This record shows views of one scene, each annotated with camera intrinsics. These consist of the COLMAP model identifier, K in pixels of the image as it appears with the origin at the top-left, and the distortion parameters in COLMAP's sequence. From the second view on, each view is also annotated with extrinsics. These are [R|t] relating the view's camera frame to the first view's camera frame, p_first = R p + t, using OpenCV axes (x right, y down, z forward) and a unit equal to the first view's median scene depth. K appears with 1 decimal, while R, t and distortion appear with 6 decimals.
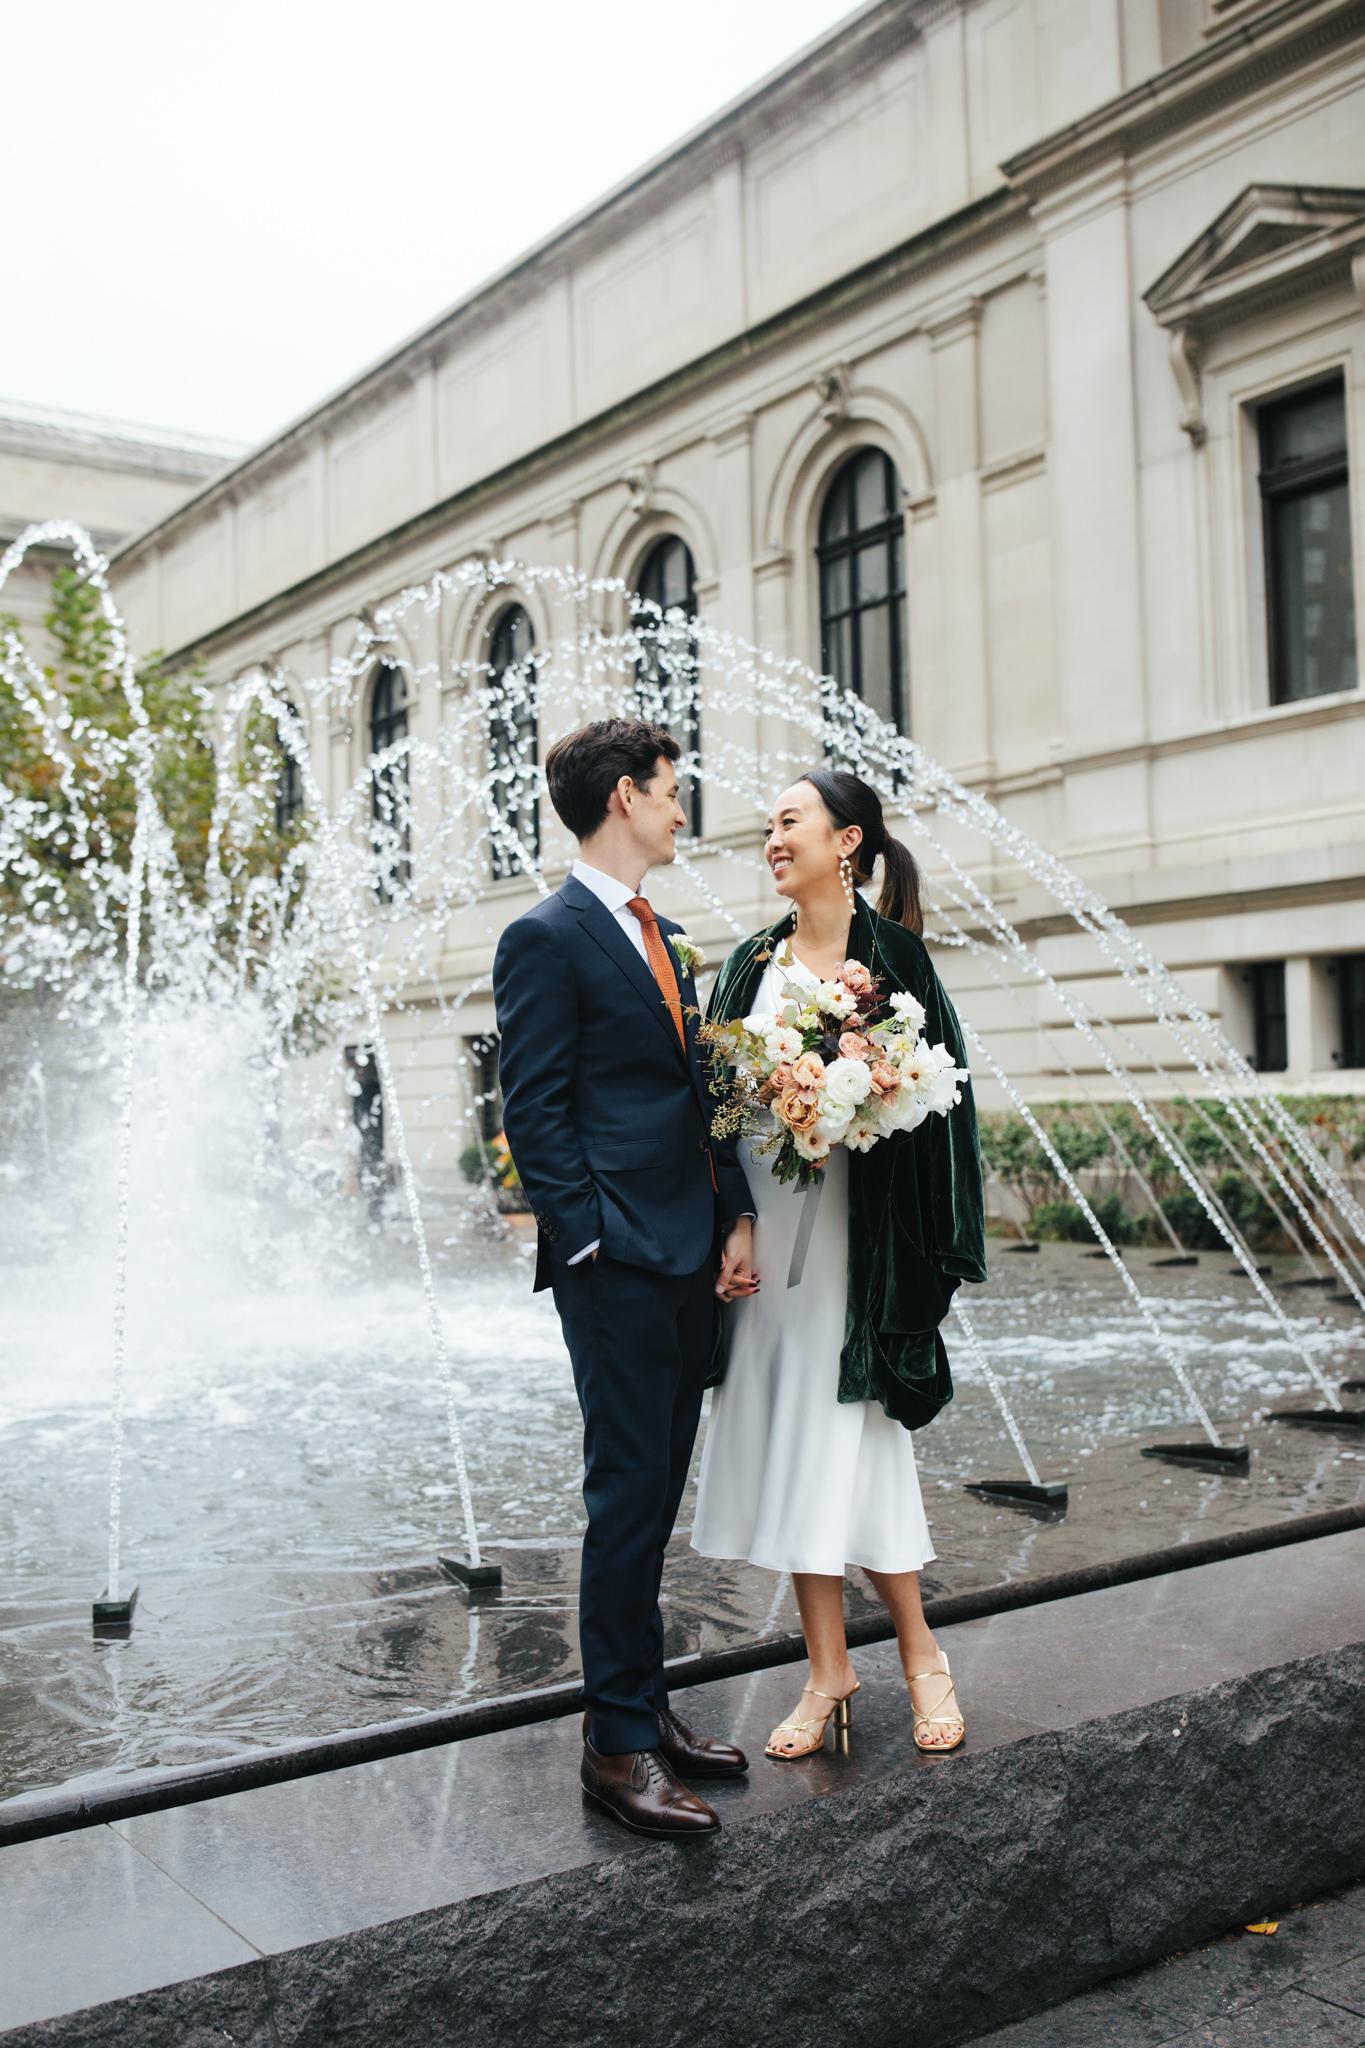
lens RADIAL K [[1962.5, 0, 685.5], [0, 1962.5, 998.4], [0, 0, 1]] dist [0.006766, -0.036108]
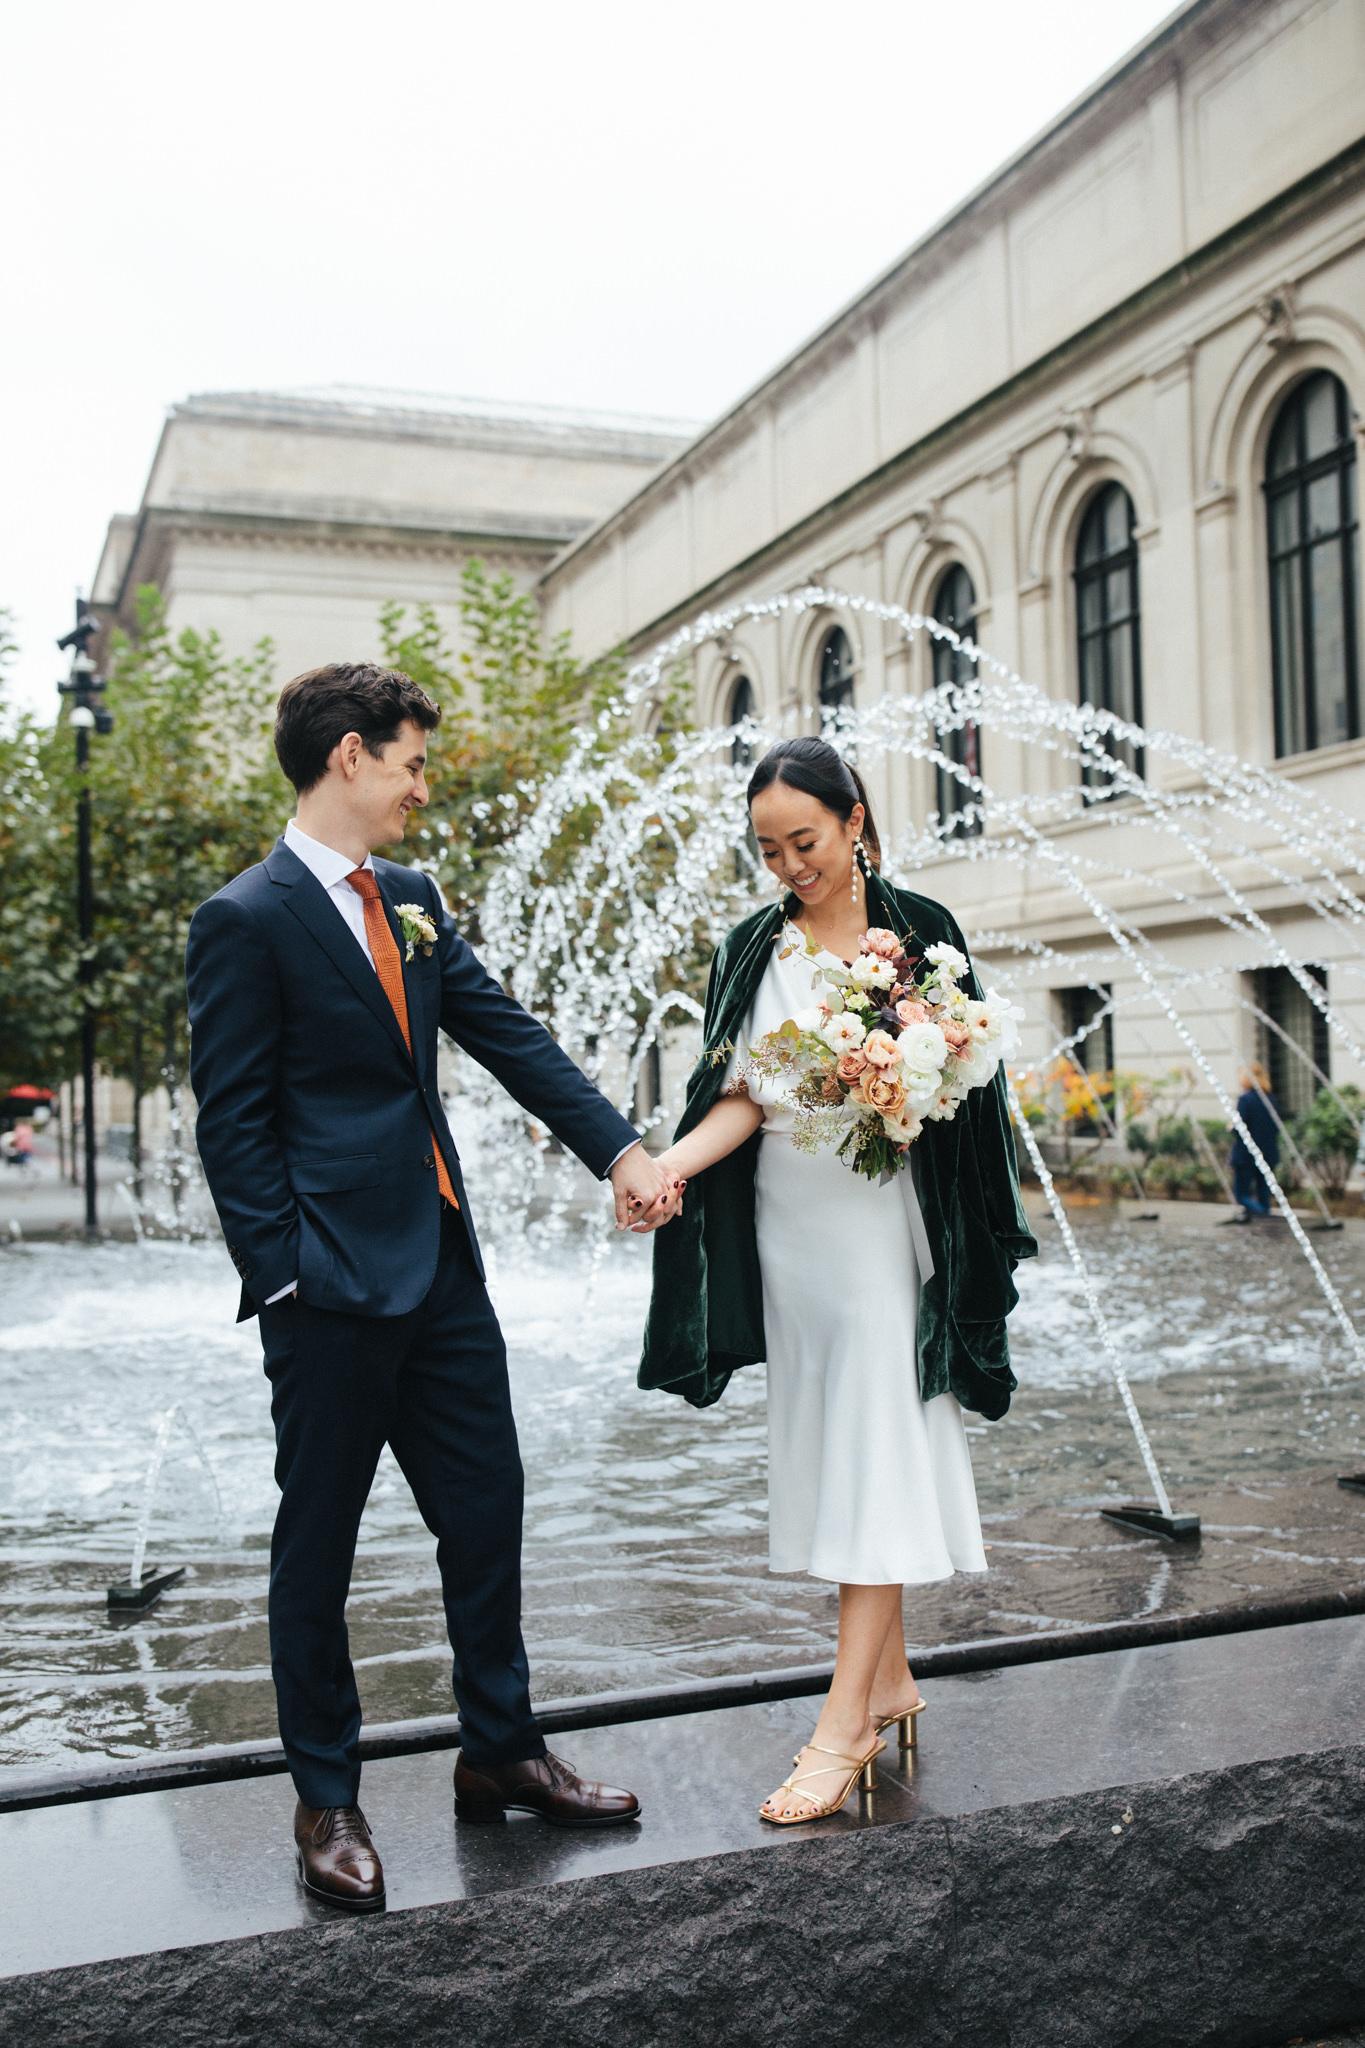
lens RADIAL K [[1962.5, 0, 685.5], [0, 1962.5, 998.4], [0, 0, 1]] dist [0.006766, -0.036108]
pose [[0.967661, -0.009515, -0.252074, 0.195462], [0.013901, 0.999781, 0.015623, -0.004732], [0.251871, -0.018622, 0.967582, 0.084989]]
